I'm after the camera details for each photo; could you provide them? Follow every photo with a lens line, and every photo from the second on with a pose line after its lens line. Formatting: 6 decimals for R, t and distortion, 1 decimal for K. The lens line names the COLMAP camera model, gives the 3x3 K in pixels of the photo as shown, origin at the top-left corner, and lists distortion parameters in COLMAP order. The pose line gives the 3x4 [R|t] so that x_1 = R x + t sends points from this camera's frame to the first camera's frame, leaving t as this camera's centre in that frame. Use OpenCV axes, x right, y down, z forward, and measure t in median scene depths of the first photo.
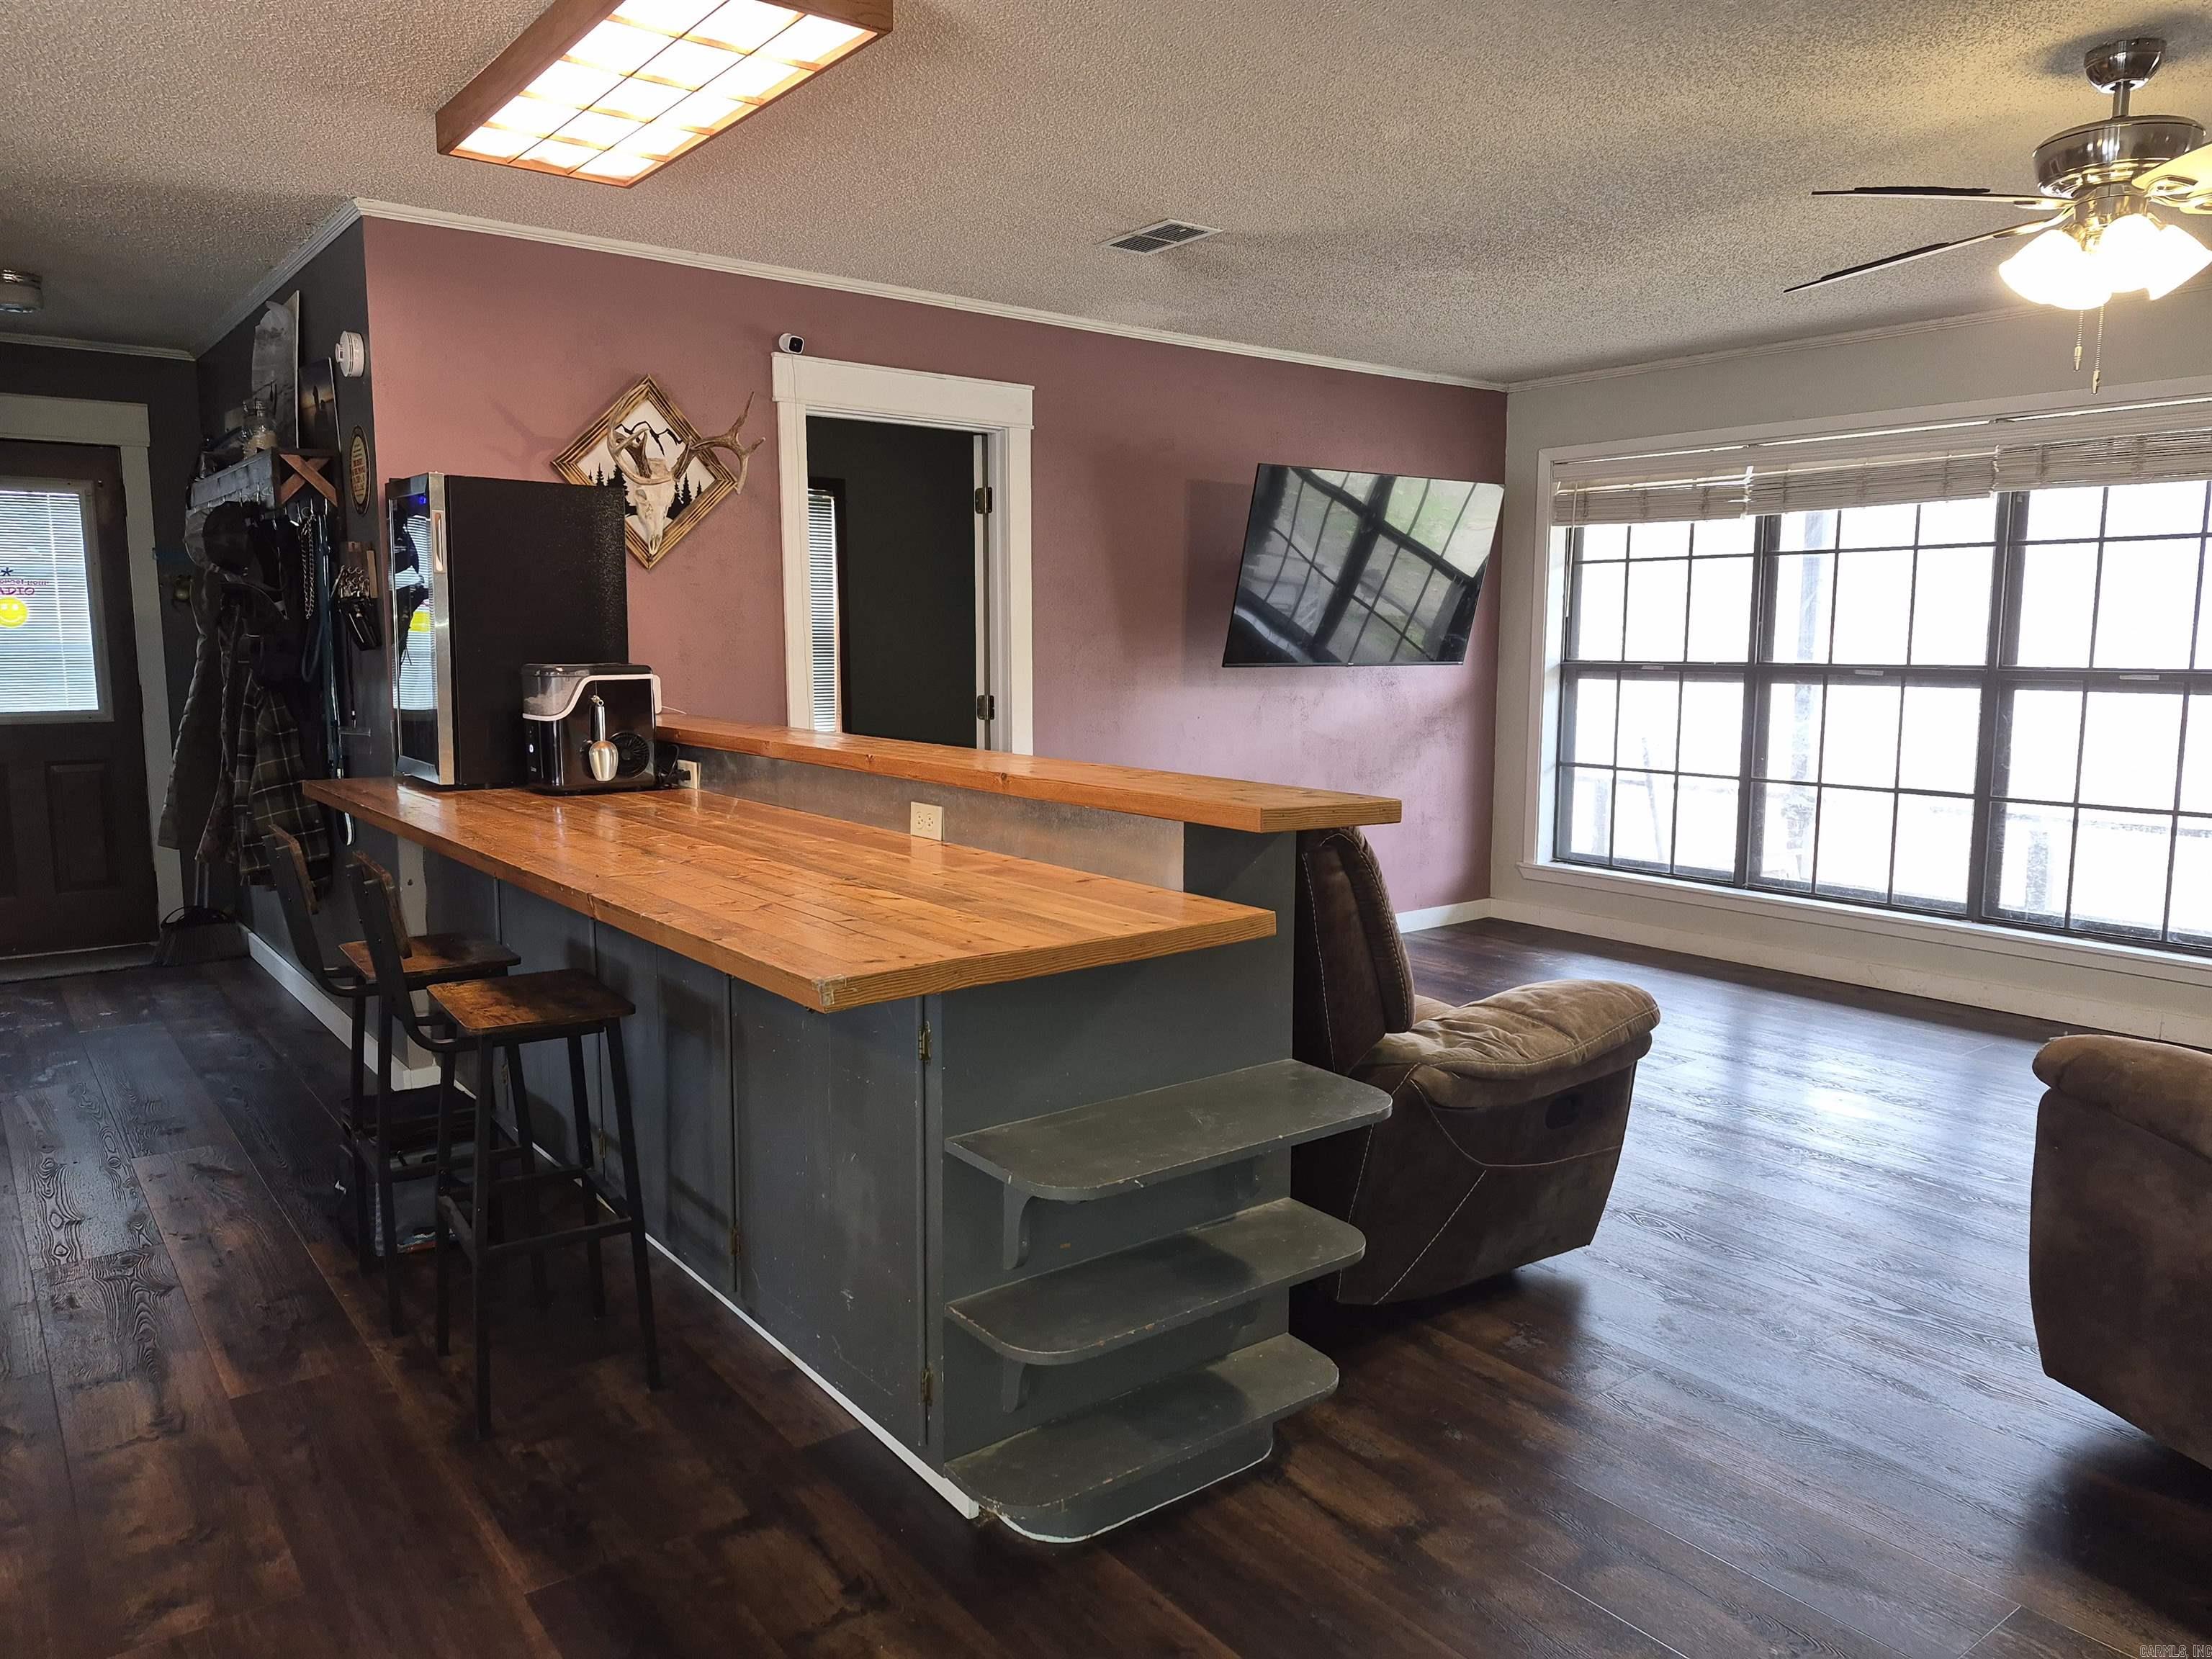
lens RADIAL K [[1533.3, 0, 1106.0], [0, 1533.3, 829.5], [0, 0, 1]] dist [0.054106, -0.060370]
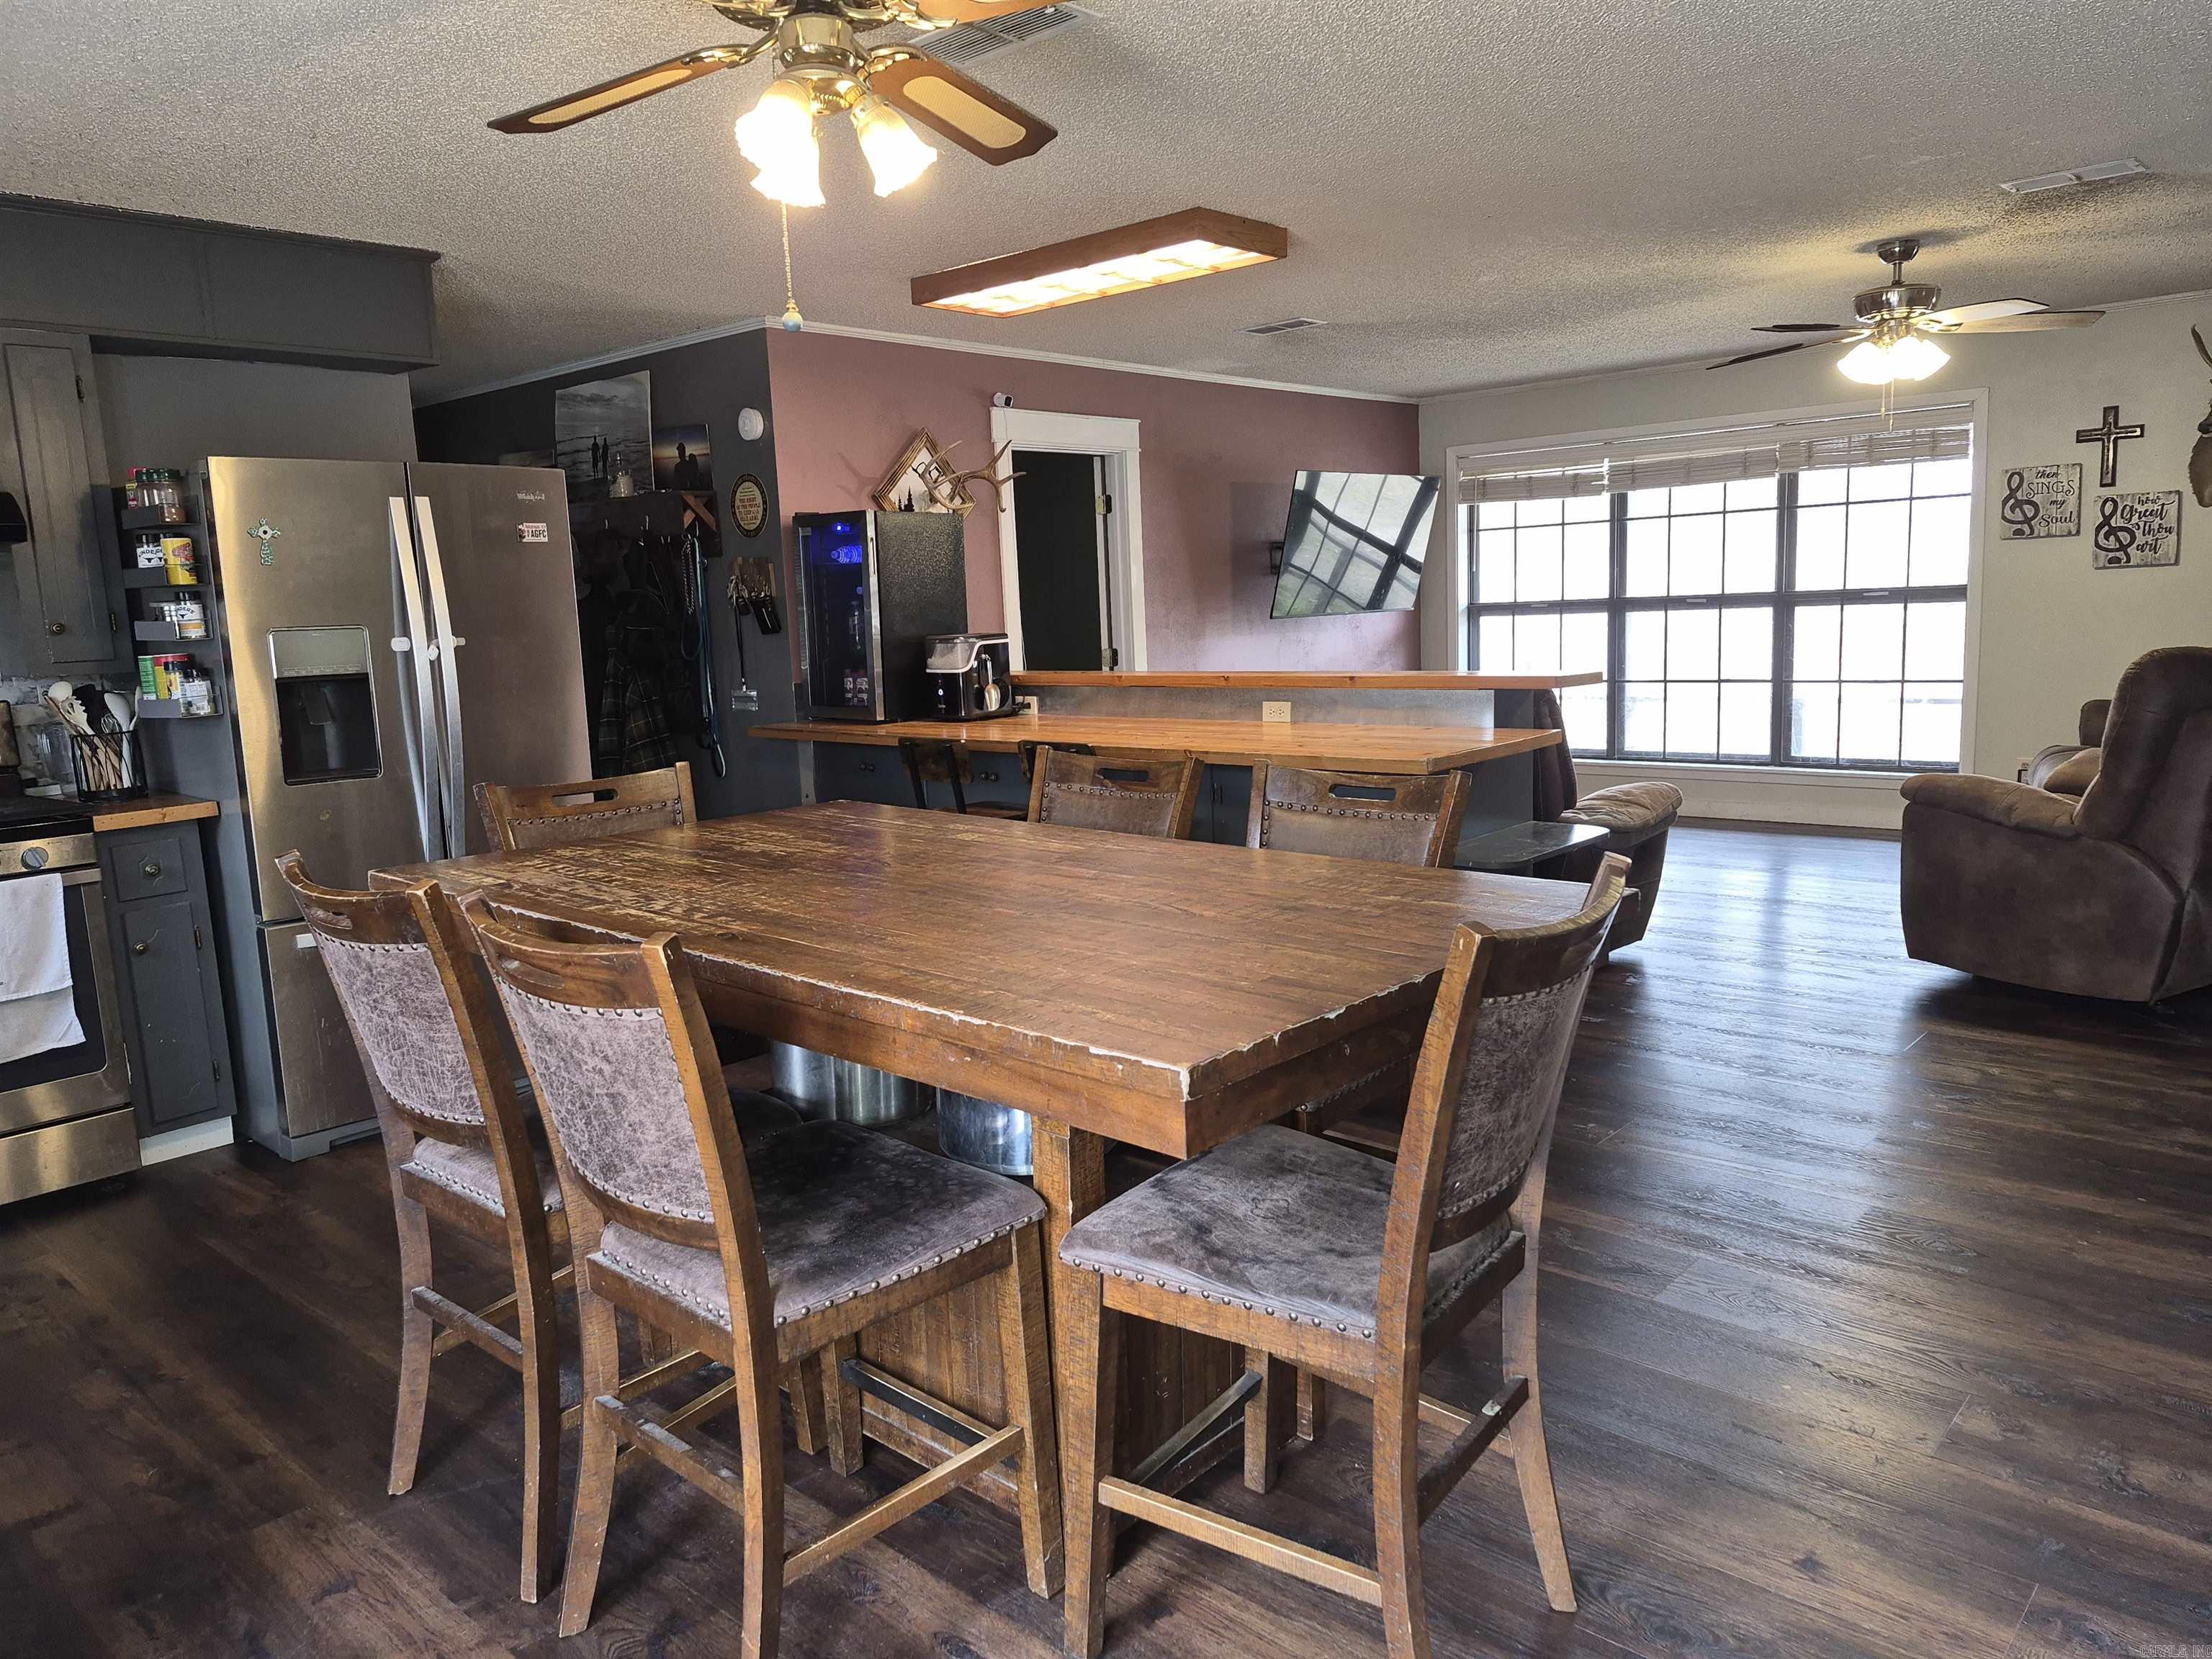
lens RADIAL K [[1535.8, 0, 1106.0], [0, 1535.8, 829.5], [0, 0, 1]] dist [0.091814, -0.112776]
pose [[0.981170, -0.072797, 0.178905, -0.335274], [0.068804, 0.997225, 0.028428, 0.033474], [-0.180478, -0.015583, 0.983456, -0.341973]]
